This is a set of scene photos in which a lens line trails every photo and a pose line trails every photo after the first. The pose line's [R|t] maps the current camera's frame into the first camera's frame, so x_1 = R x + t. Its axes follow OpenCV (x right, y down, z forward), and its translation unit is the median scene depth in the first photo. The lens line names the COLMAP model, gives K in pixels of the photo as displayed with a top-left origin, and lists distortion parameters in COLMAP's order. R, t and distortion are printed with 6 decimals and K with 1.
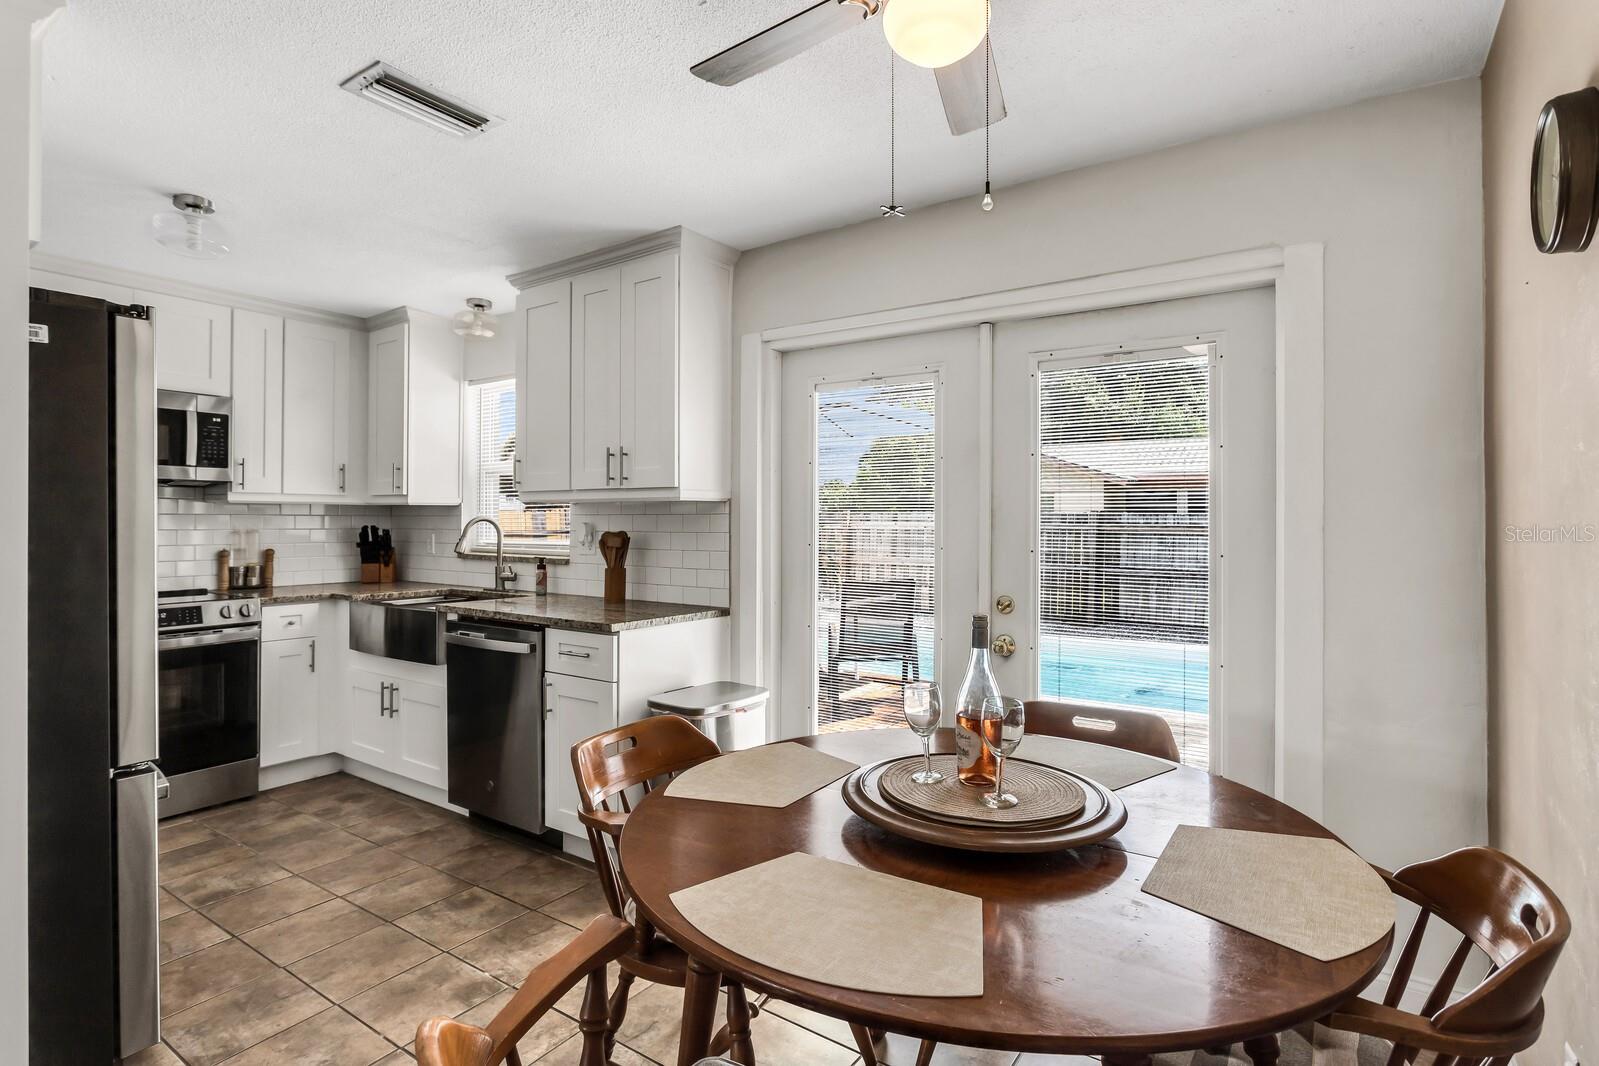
lens RADIAL K [[795.5, 0, 788.2], [0, 795.5, 516.0], [0, 0, 1]] dist [-0.015061, 0.007522]
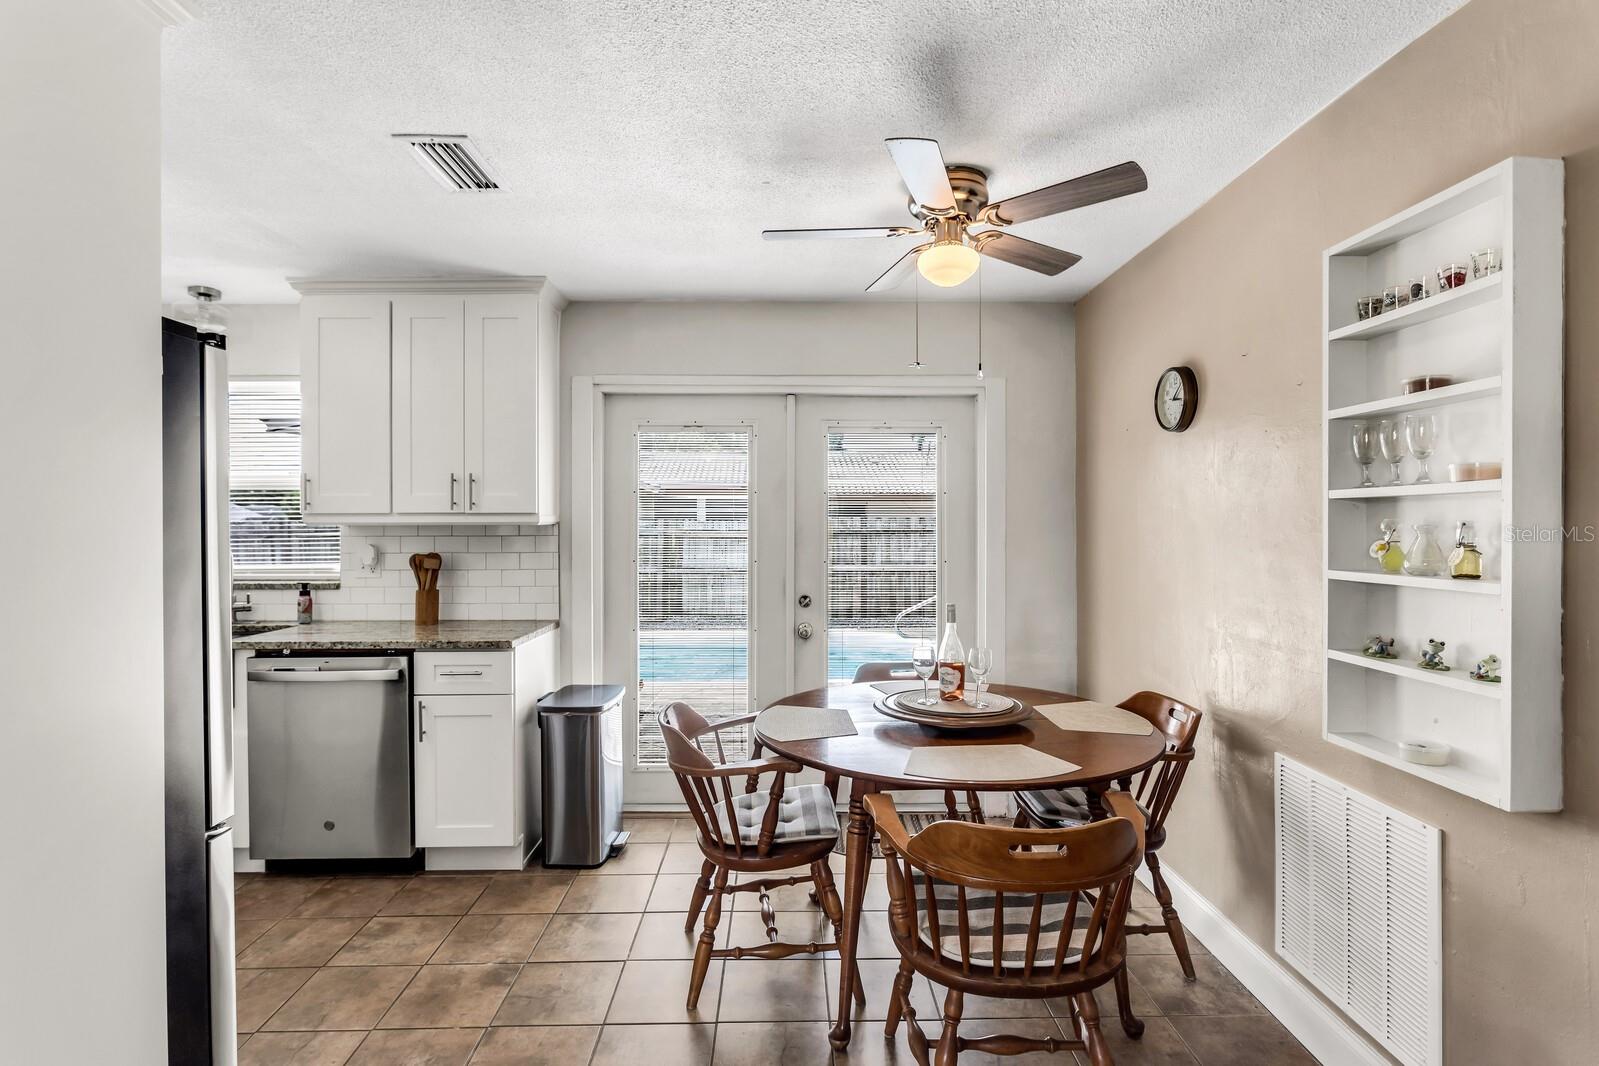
lens RADIAL K [[795.5, 0, 784.5], [0, 795.5, 527.4], [0, 0, 1]] dist [-0.015061, 0.007522]
pose [[0.815343, -0.006440, 0.578943, -0.388615], [-0.000460, 0.999931, 0.011770, -0.023176], [-0.578979, -0.009862, 0.815283, -0.071231]]
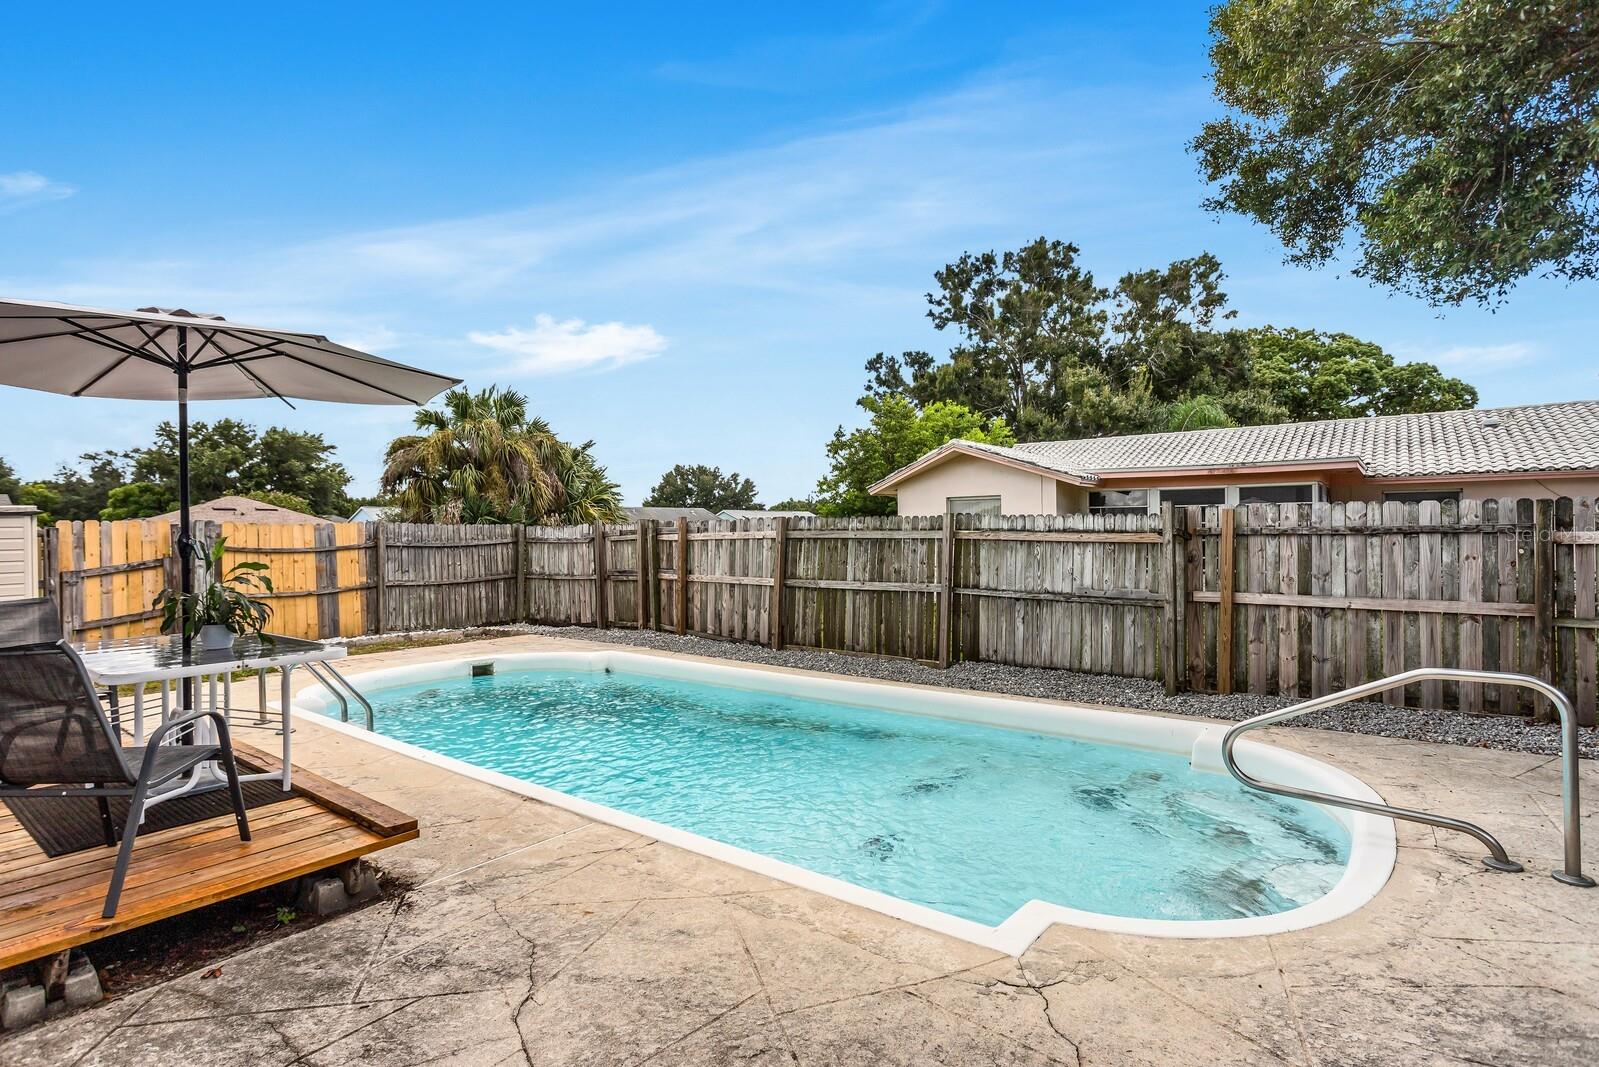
lens RADIAL K [[824.9, 0, 795.2], [0, 824.9, 536.1], [0, 0, 1]] dist [-0.008855, 0.005762]
pose [[0.998941, -0.004991, -0.045743, 0.848219], [0.005280, 0.999967, 0.006197, 0.030283], [0.045710, -0.006432, 0.998934, 0.649312]]
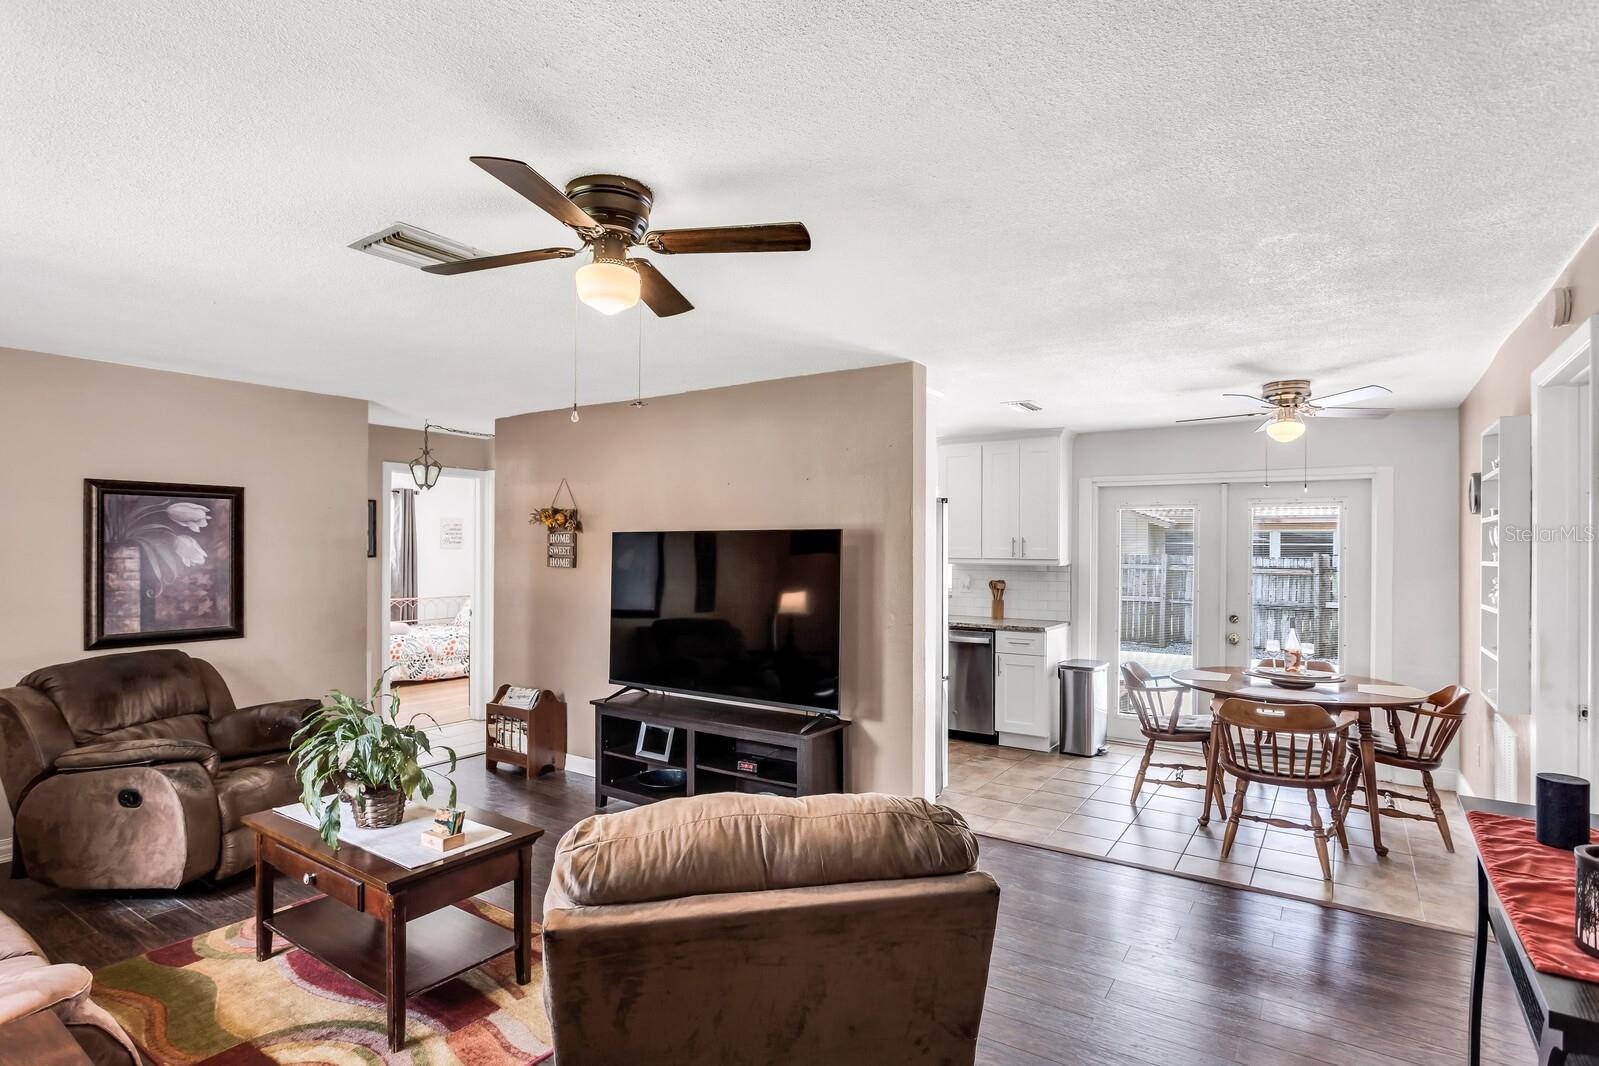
lens RADIAL K [[795.5, 0, 813.1], [0, 795.5, 543.3], [0, 0, 1]] dist [-0.015061, 0.007522]
pose [[0.999649, 0.008393, 0.025115, -0.624263], [-0.008359, 0.999964, -0.001481, -0.053742], [-0.025127, 0.001271, 0.999683, -0.741645]]
